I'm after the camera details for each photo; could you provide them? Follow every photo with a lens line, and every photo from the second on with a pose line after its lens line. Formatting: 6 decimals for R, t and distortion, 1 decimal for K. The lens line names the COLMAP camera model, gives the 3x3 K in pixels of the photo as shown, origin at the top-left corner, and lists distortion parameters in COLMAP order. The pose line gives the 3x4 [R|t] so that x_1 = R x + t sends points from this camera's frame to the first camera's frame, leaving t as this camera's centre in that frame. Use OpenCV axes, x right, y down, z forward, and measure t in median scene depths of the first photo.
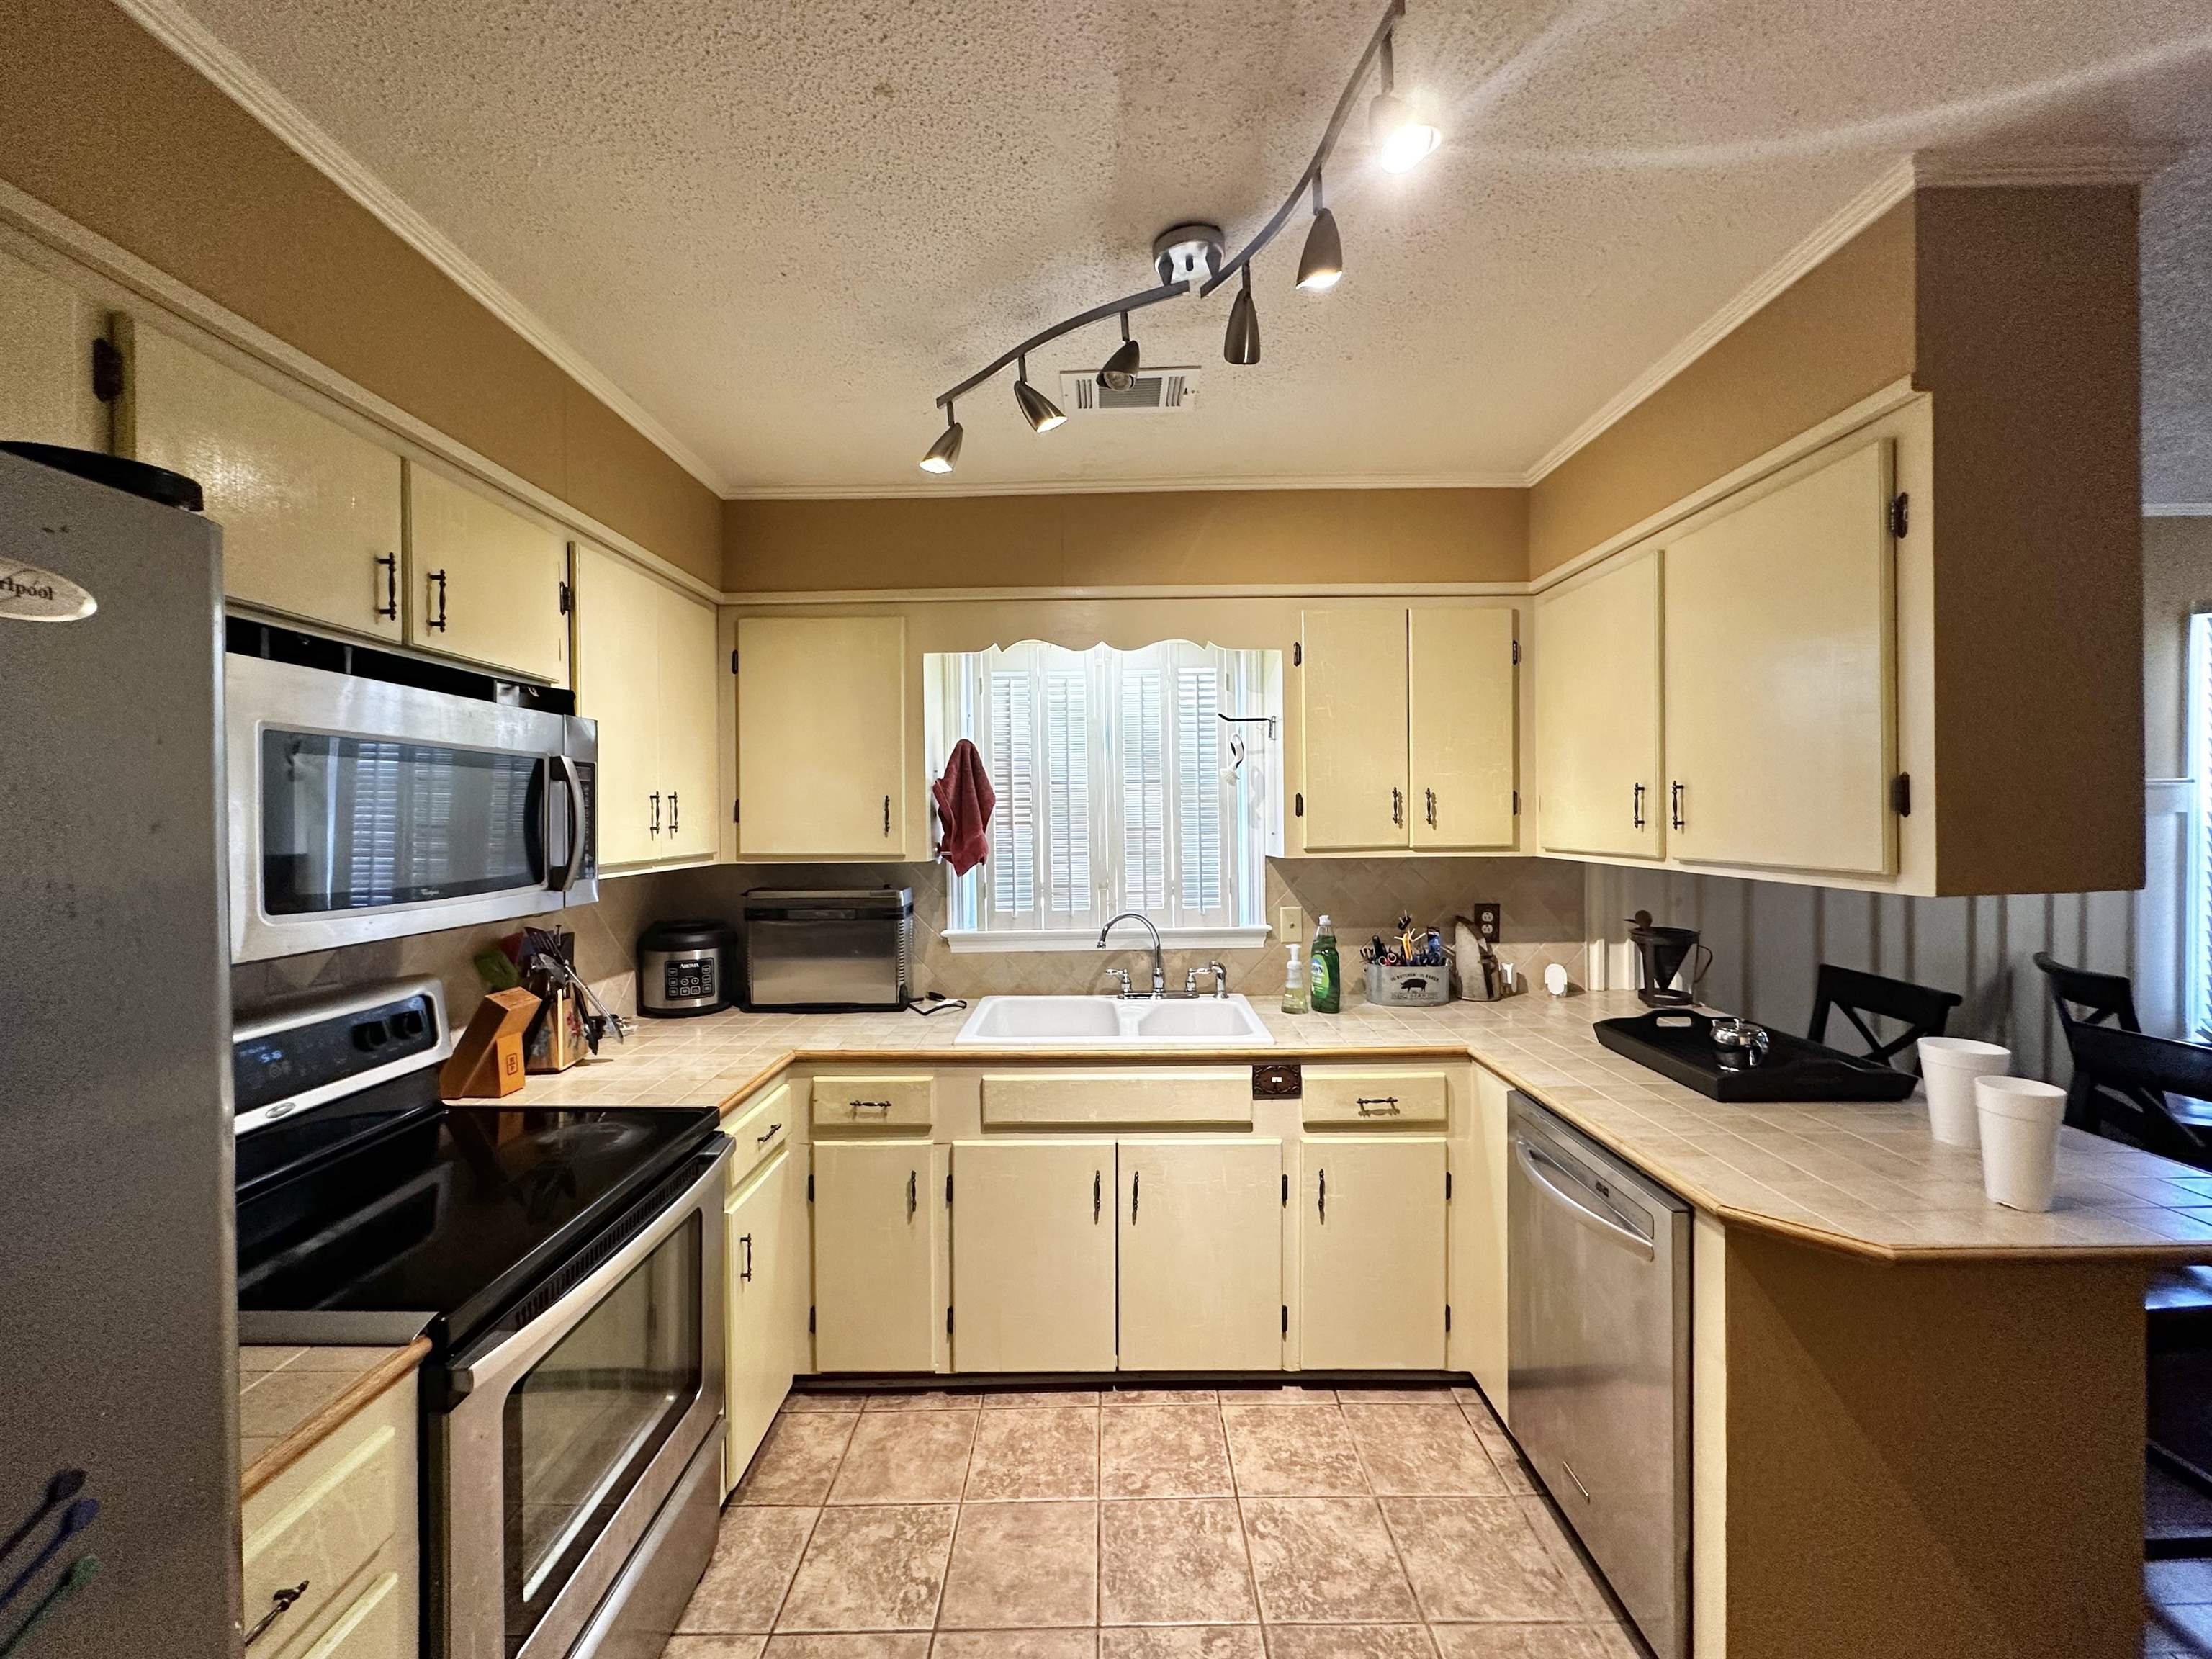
lens RADIAL K [[878.1, 0, 1101.9], [0, 878.1, 827.2], [0, 0, 1]] dist [-0.003418, -0.000133]
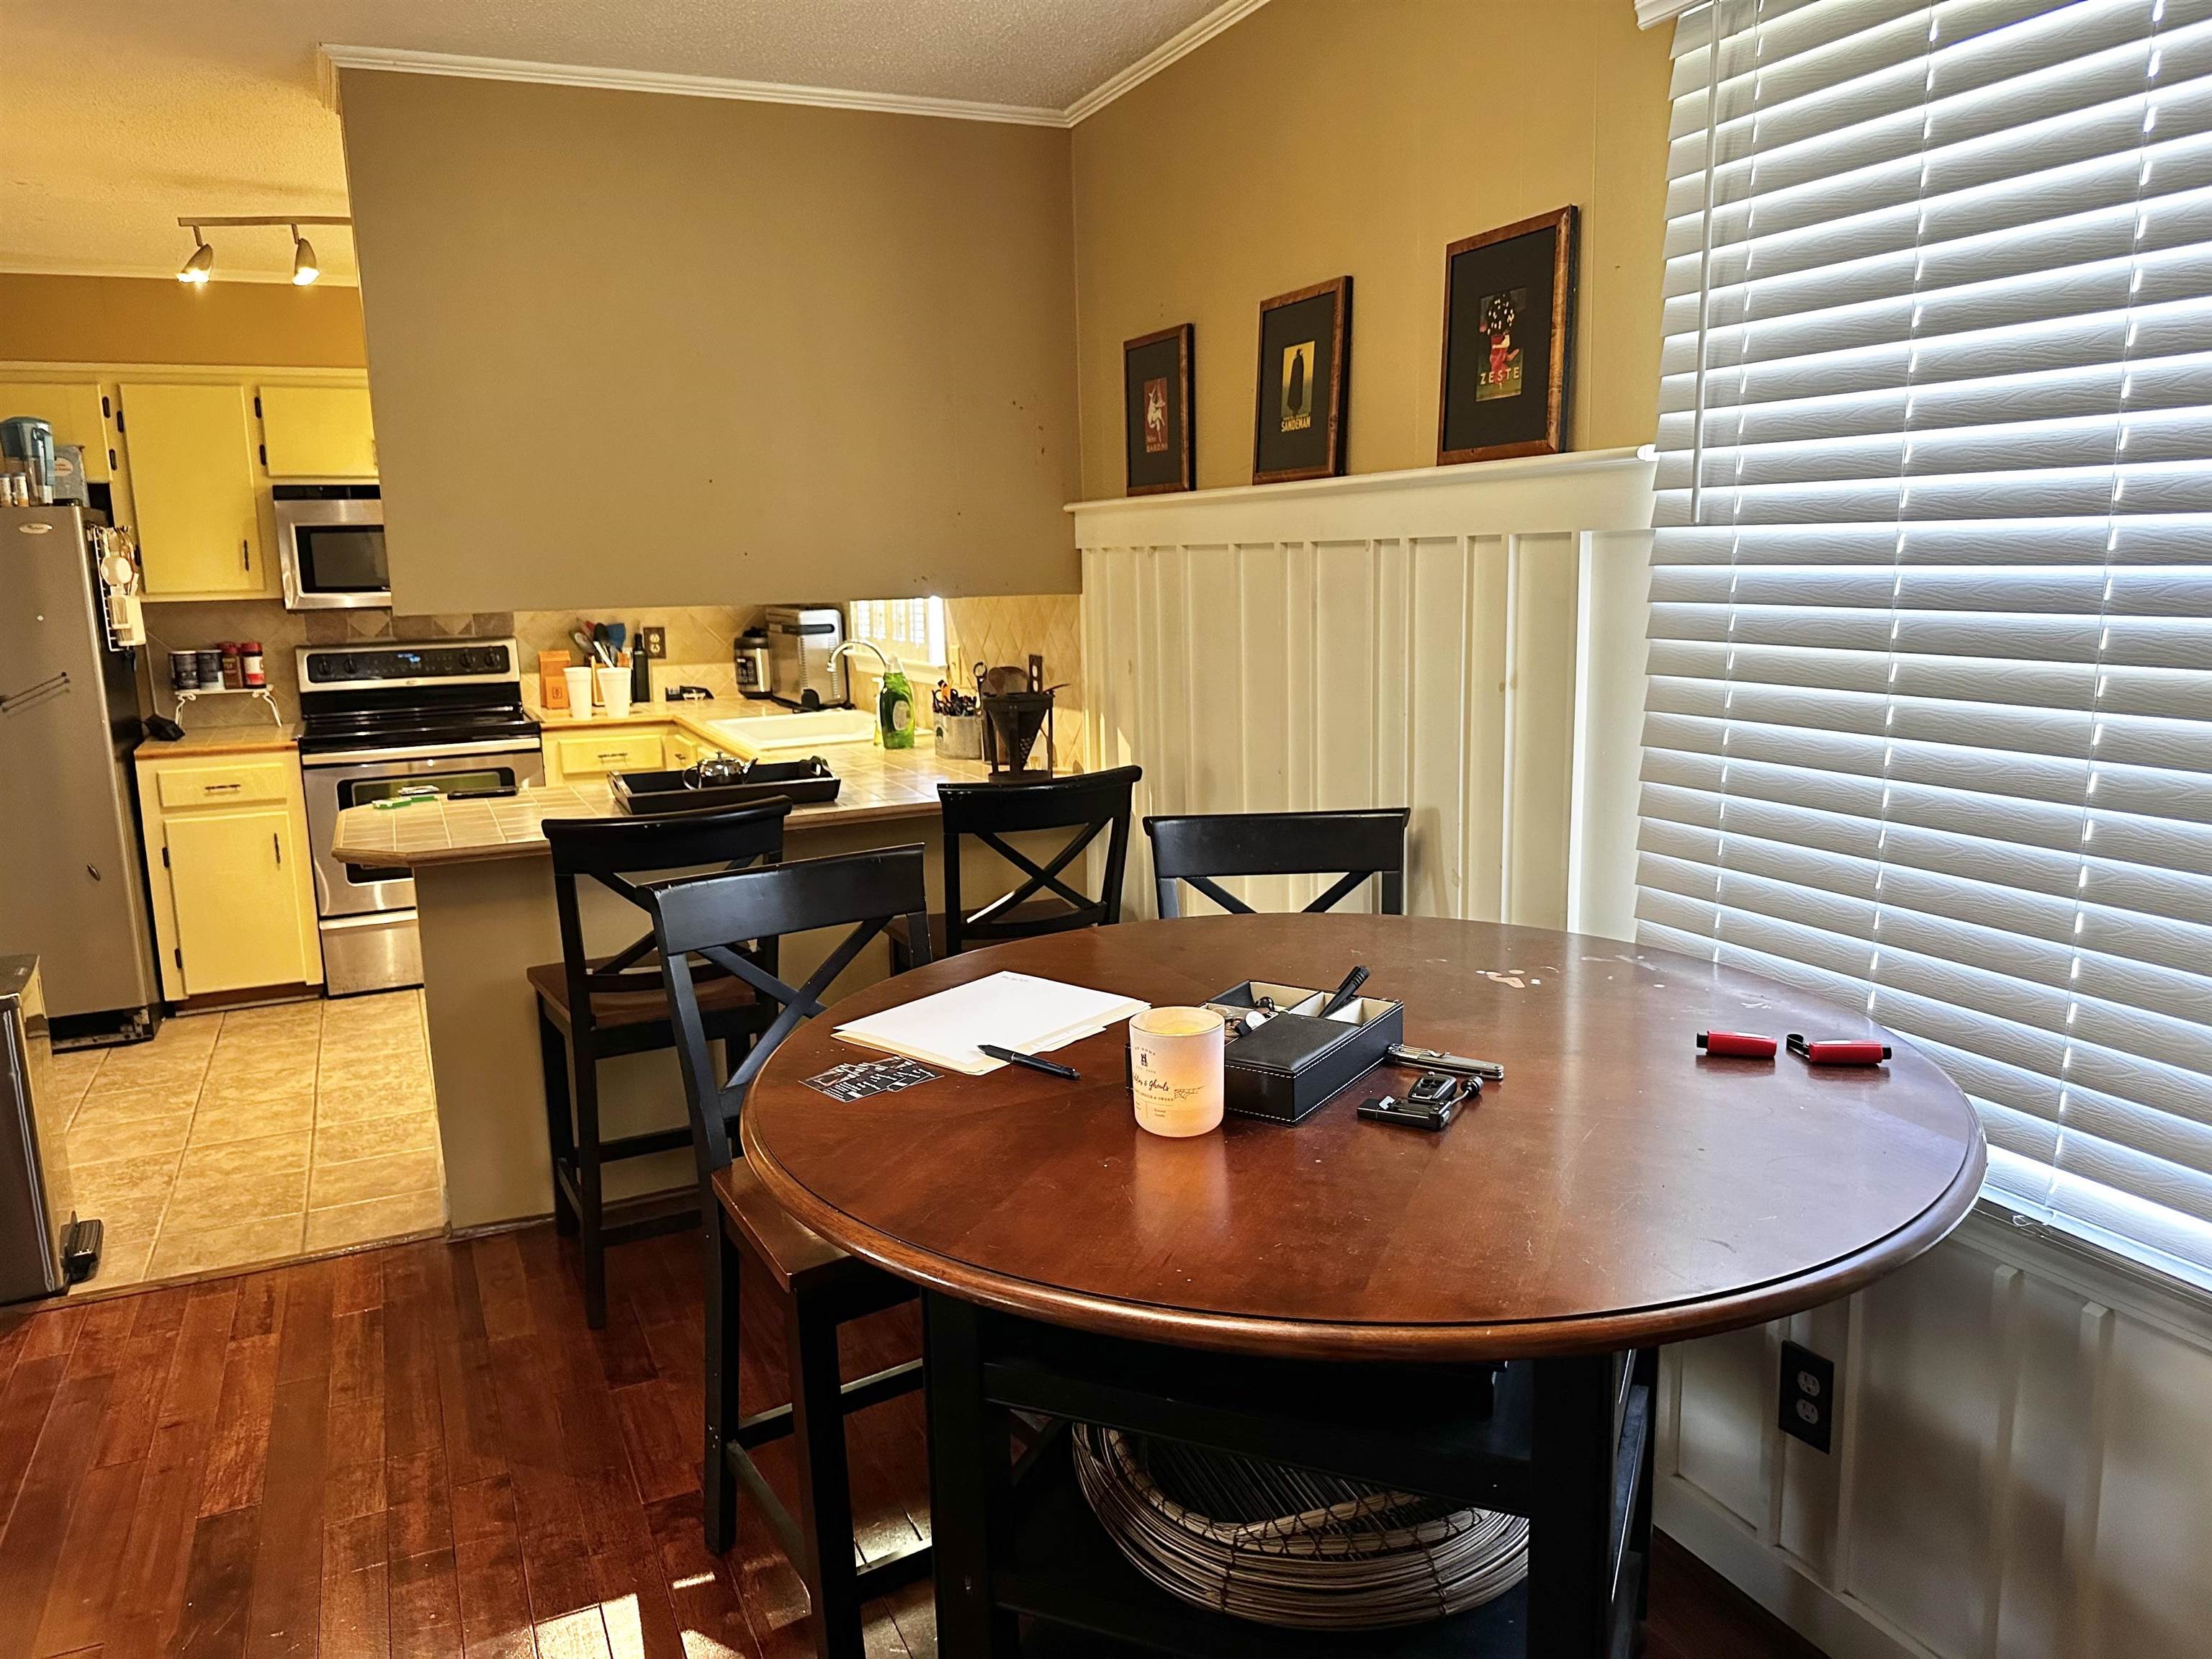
lens RADIAL K [[1546.2, 0, 1100.9], [0, 1546.2, 832.7], [0, 0, 1]] dist [0.000487, -0.022458]
pose [[0.432479, 0.162325, -0.886912, 1.978459], [0.008828, 0.982851, 0.184188, -0.014089], [0.901601, -0.087488, 0.423629, 0.484685]]
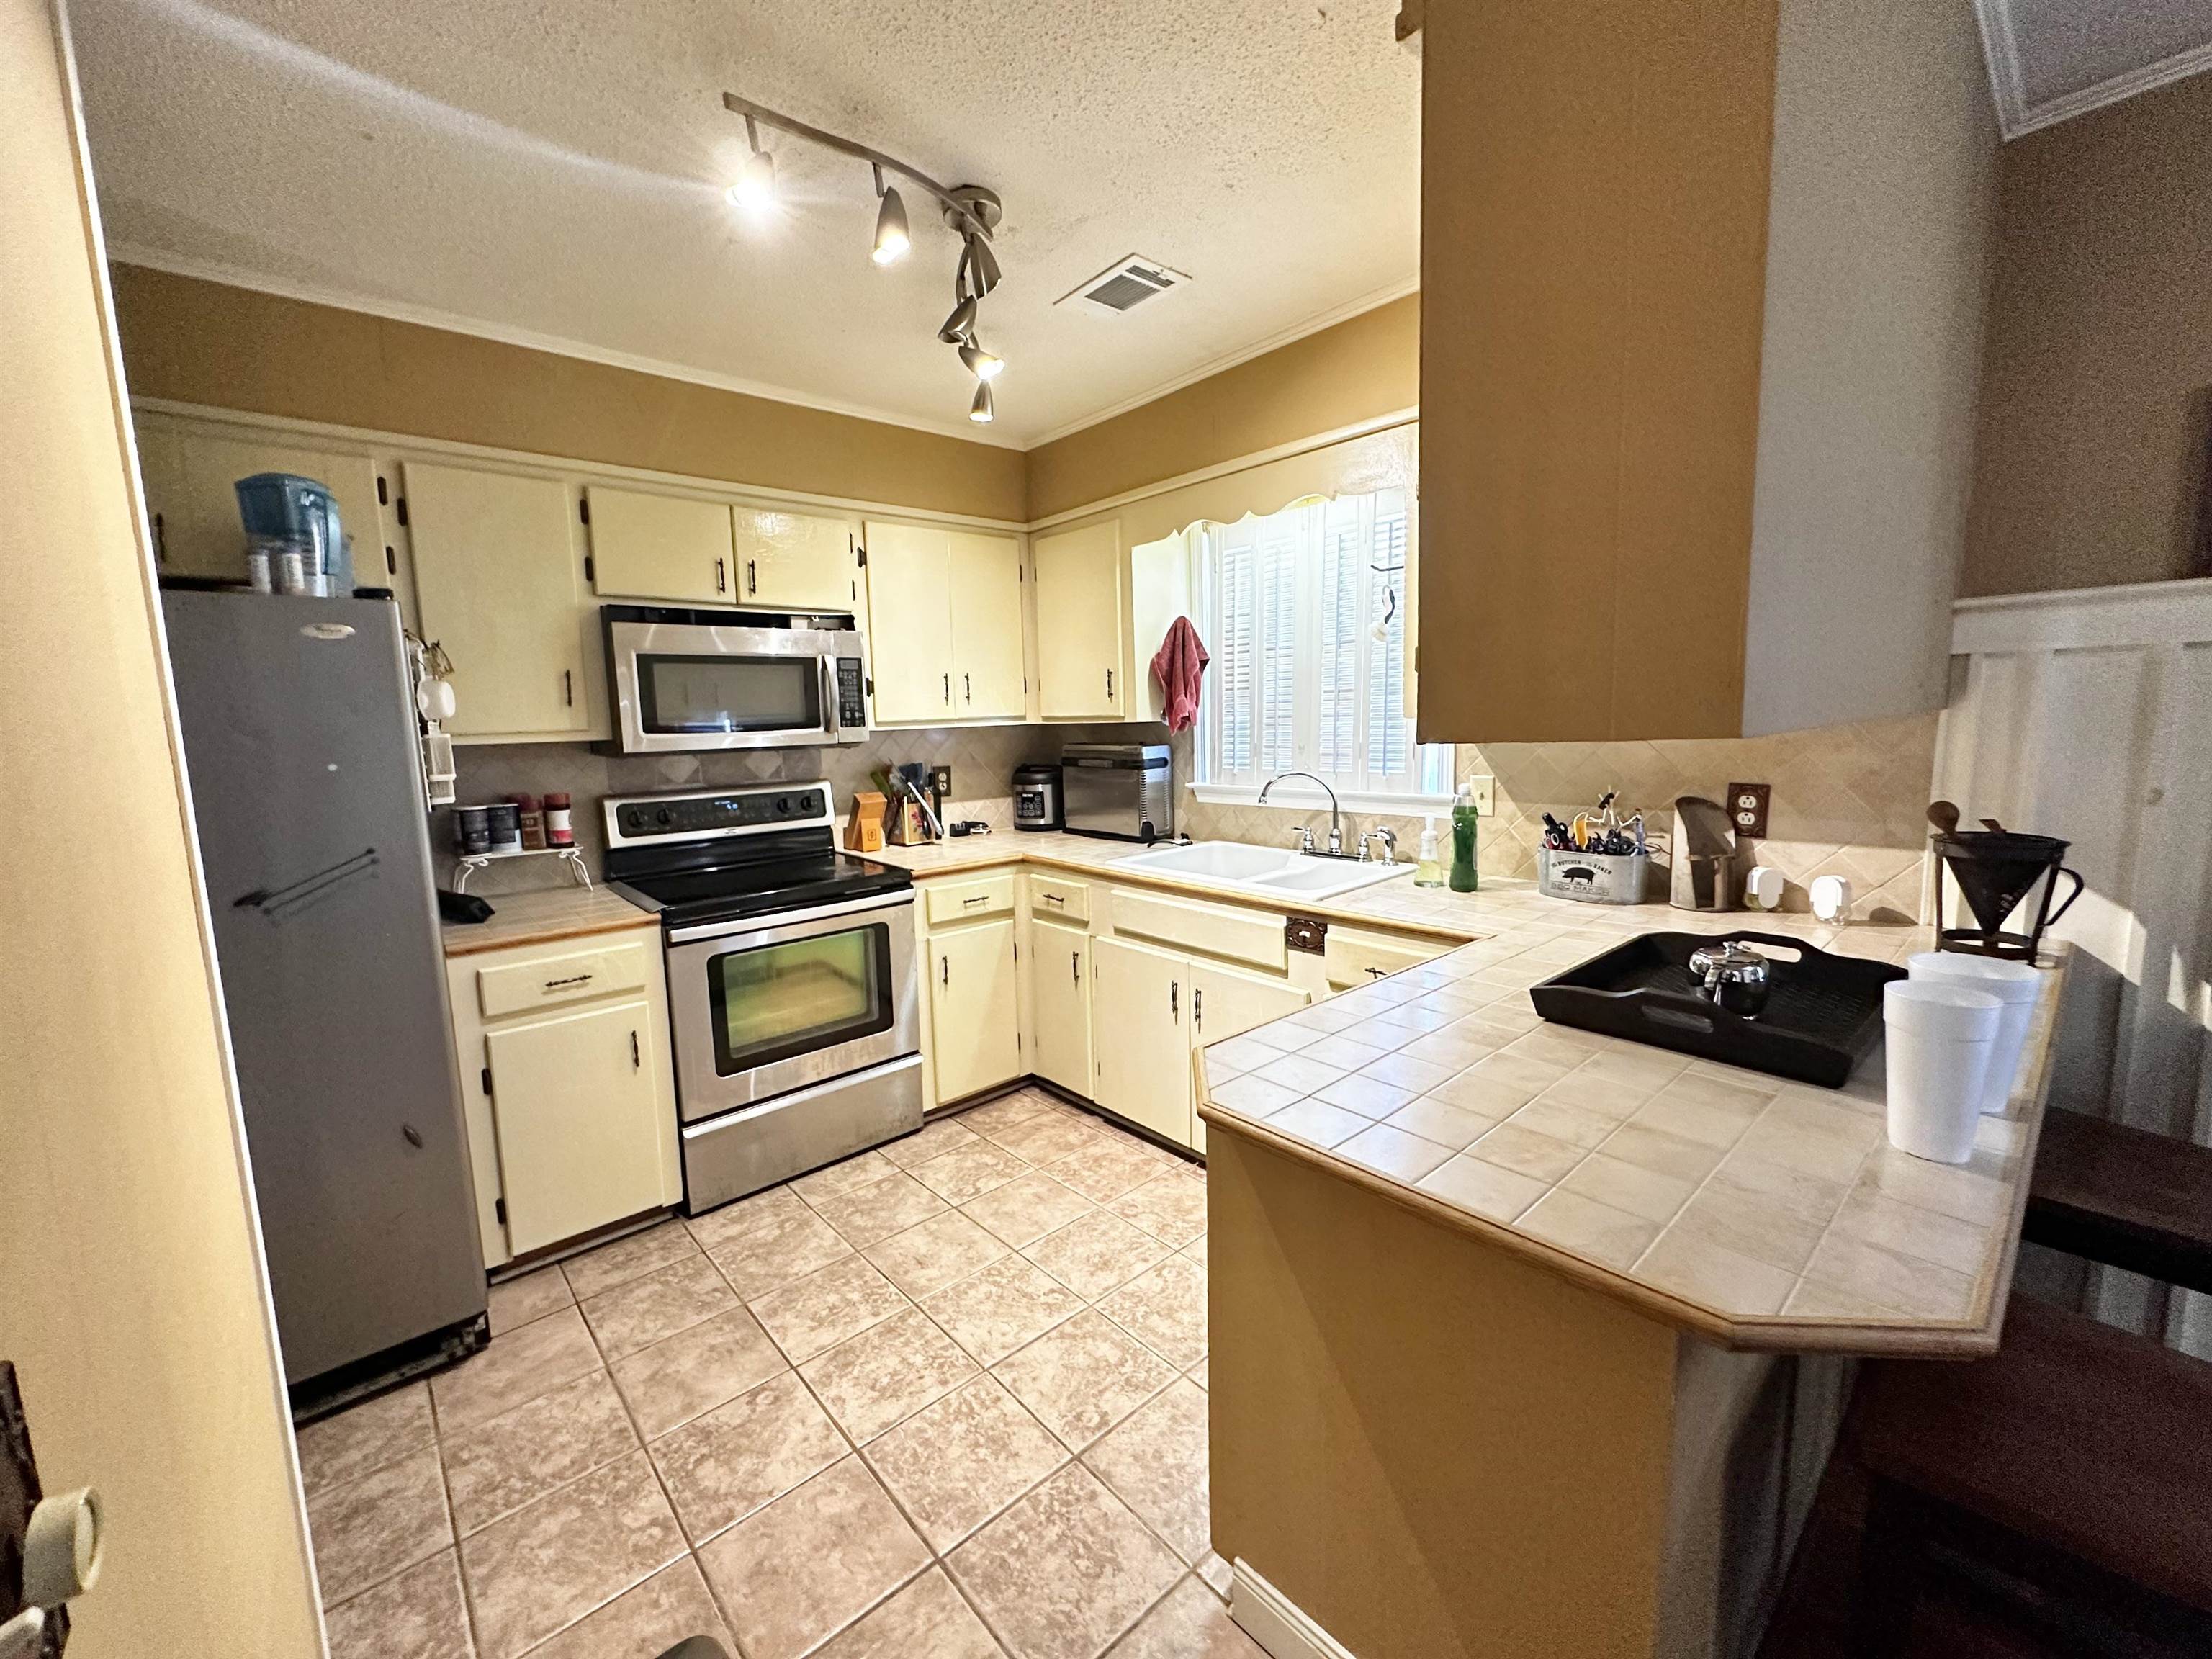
lens RADIAL K [[878.1, 0, 1101.9], [0, 878.1, 825.7], [0, 0, 1]] dist [-0.003418, -0.000133]
pose [[0.666782, 0.087563, -0.740091, 0.698624], [0.013293, 0.991518, 0.129287, 0.024060], [0.745134, -0.096044, 0.659963, 0.142514]]
